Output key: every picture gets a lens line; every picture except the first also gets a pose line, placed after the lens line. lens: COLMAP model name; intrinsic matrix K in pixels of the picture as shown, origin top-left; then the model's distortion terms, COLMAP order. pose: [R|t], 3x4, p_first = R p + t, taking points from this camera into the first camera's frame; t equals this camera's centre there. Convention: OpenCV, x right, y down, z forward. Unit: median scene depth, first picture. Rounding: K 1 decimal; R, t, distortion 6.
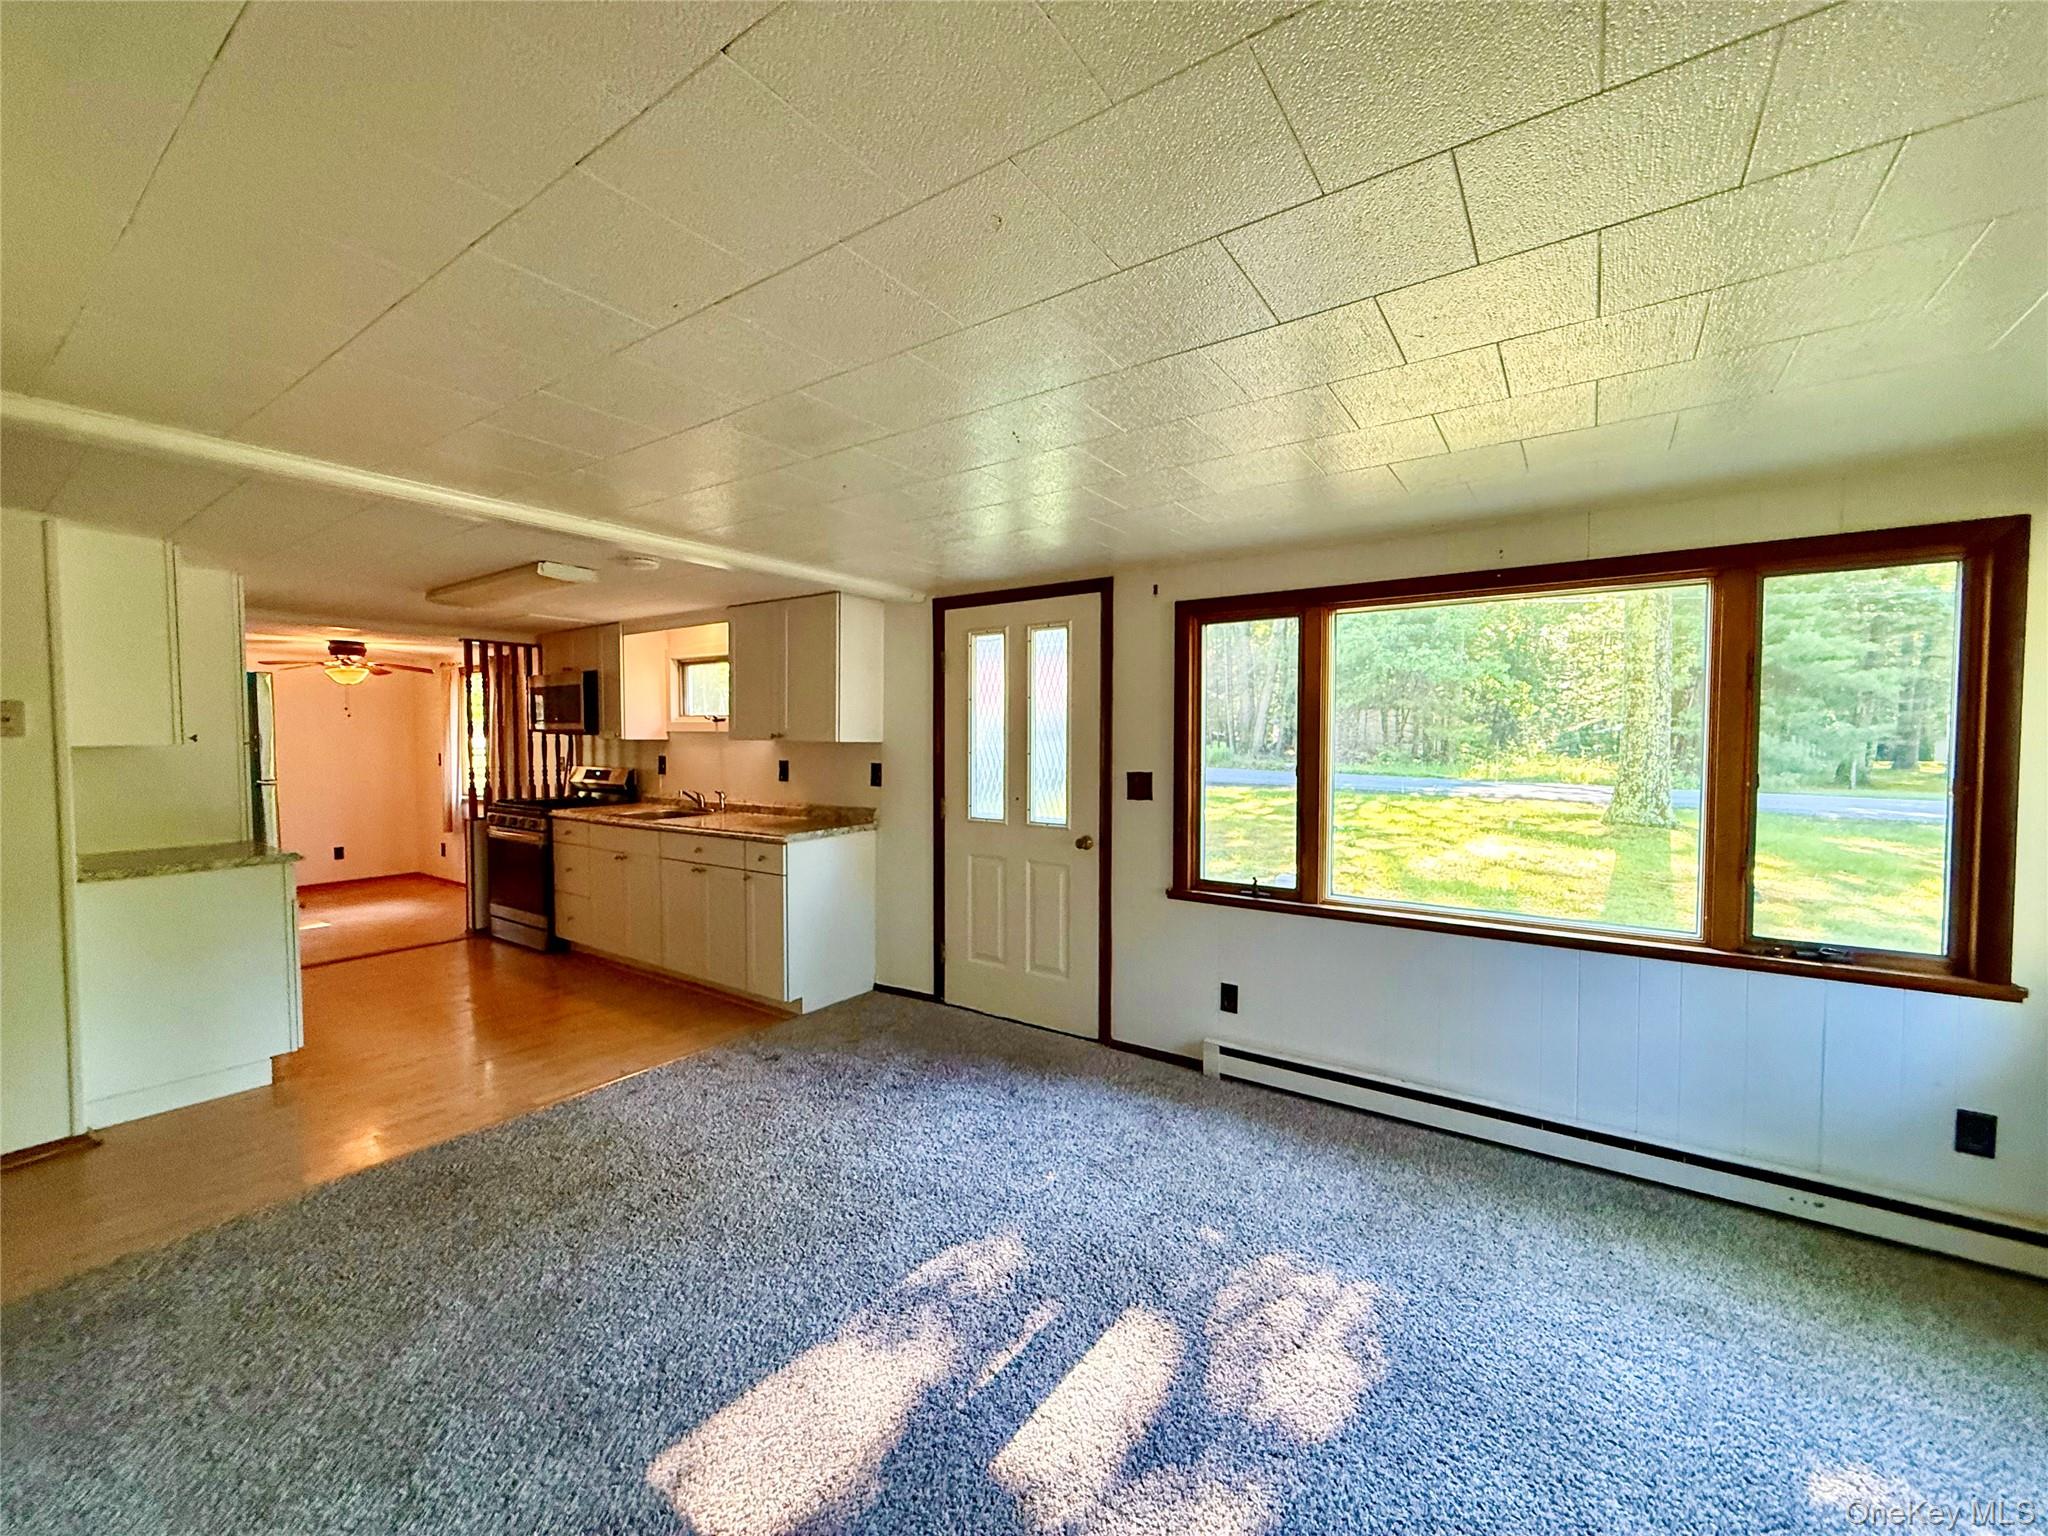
lens RADIAL K [[817.3, 0, 1017.3], [0, 817.3, 765.4], [0, 0, 1]] dist [0.001209, -0.000074]
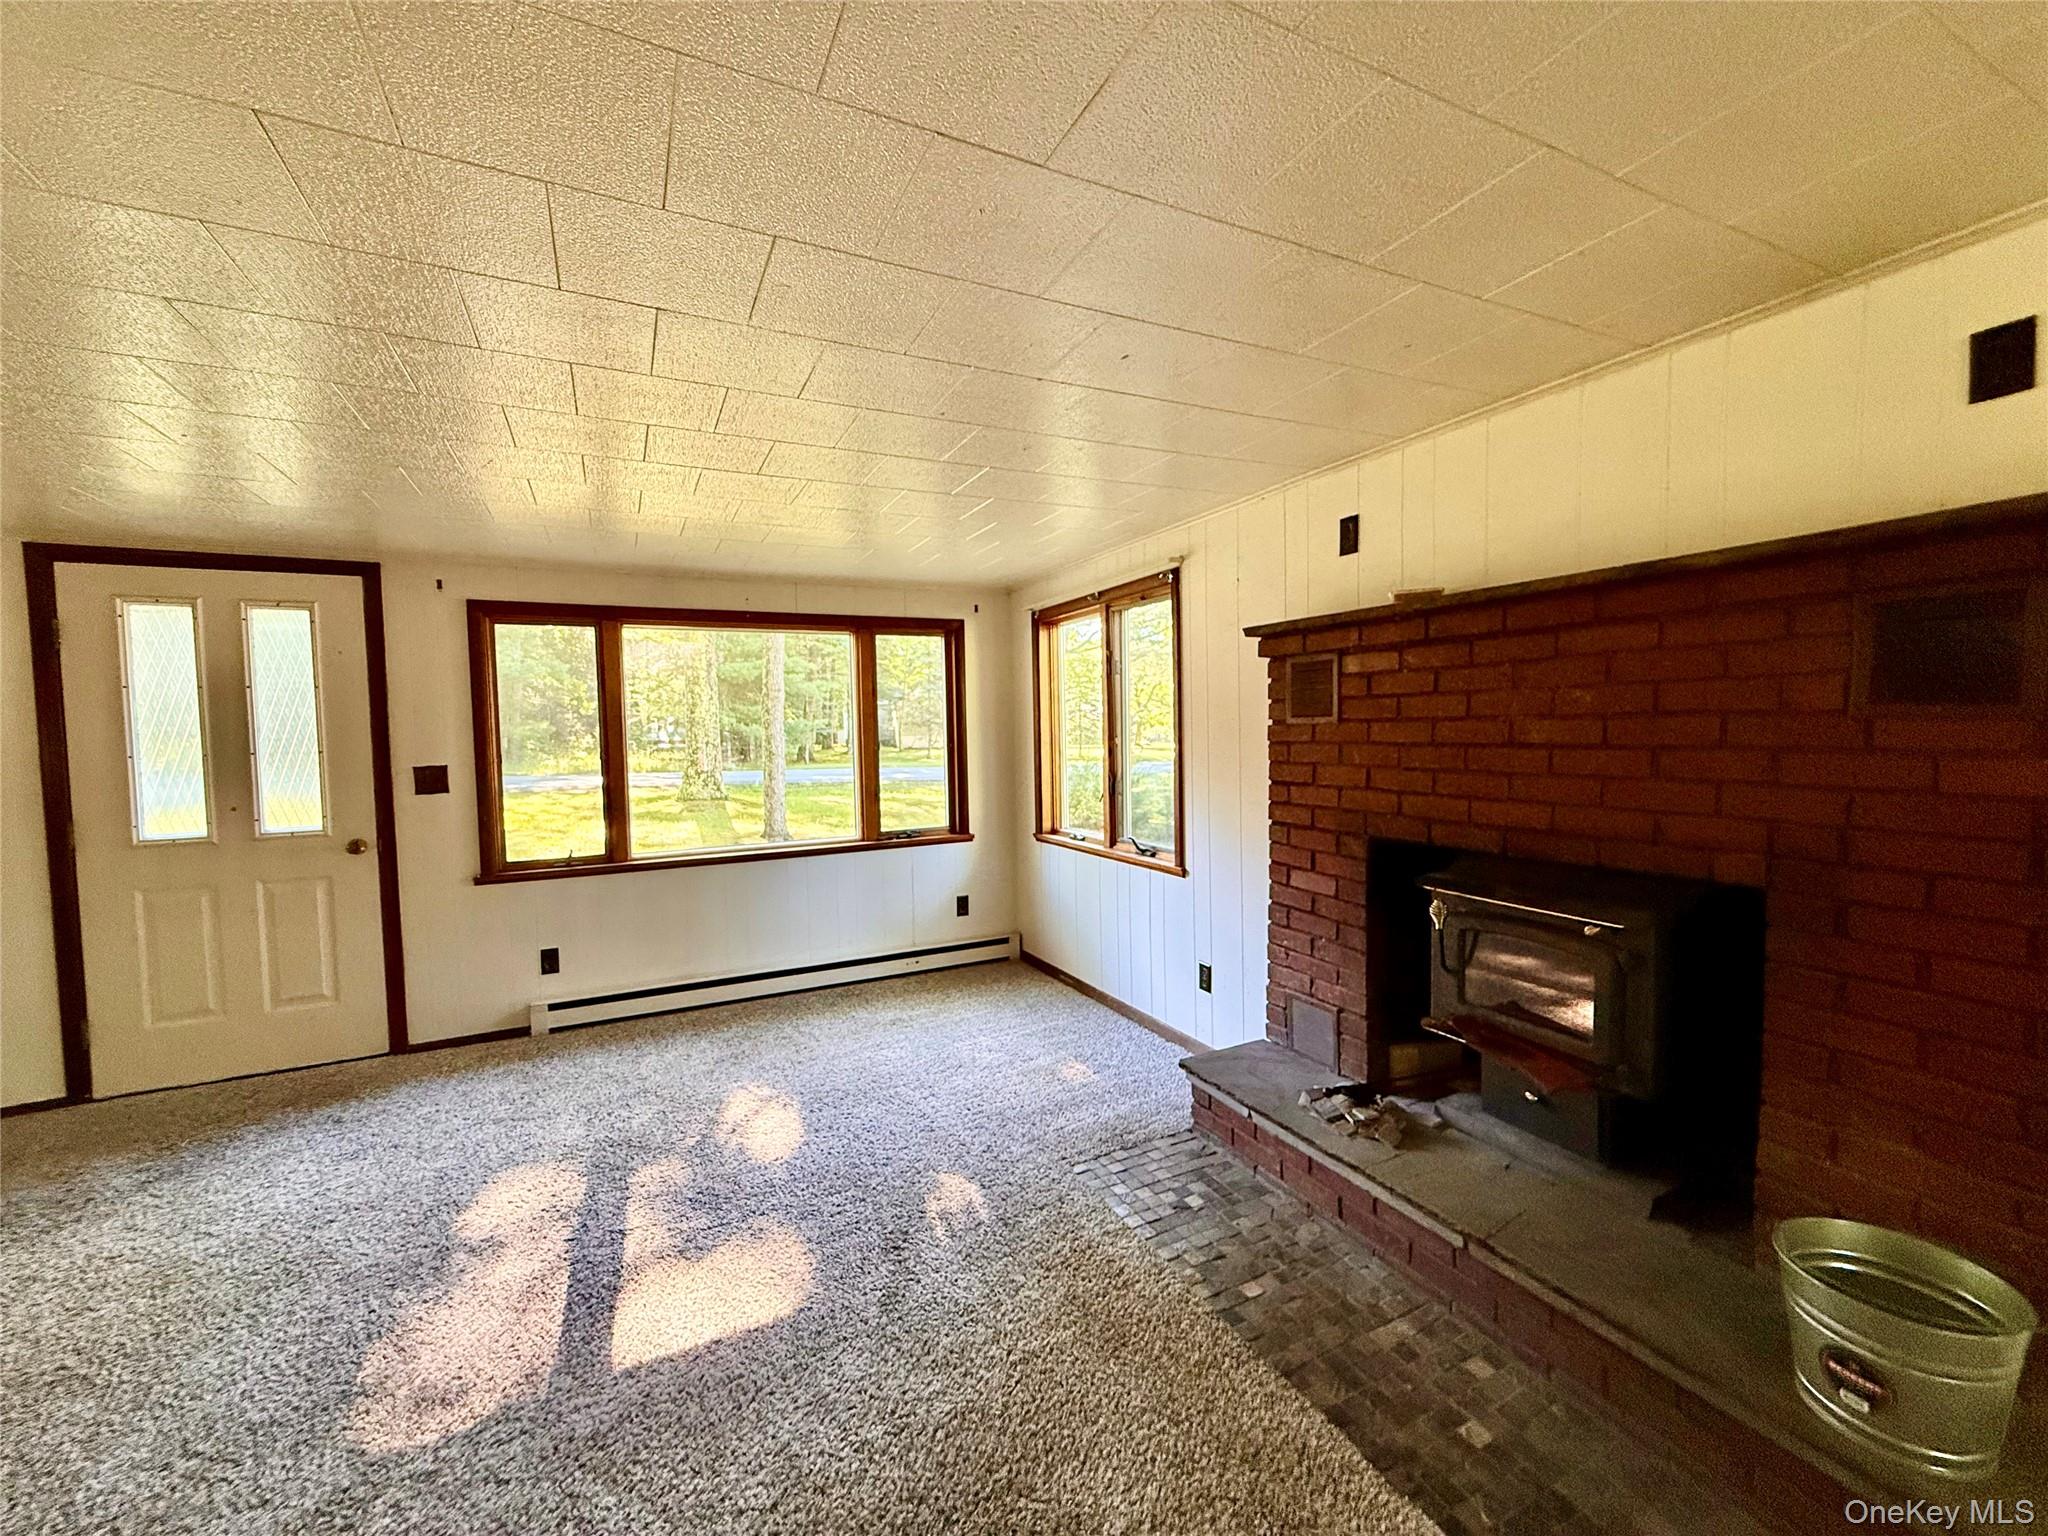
lens RADIAL K [[817.3, 0, 1017.3], [0, 817.3, 765.4], [0, 0, 1]] dist [0.001209, -0.000074]
pose [[0.483461, -0.054245, 0.873684, -0.360423], [0.051545, 0.998110, 0.033447, 0.010715], [-0.873847, 0.028864, 0.485343, -0.102922]]
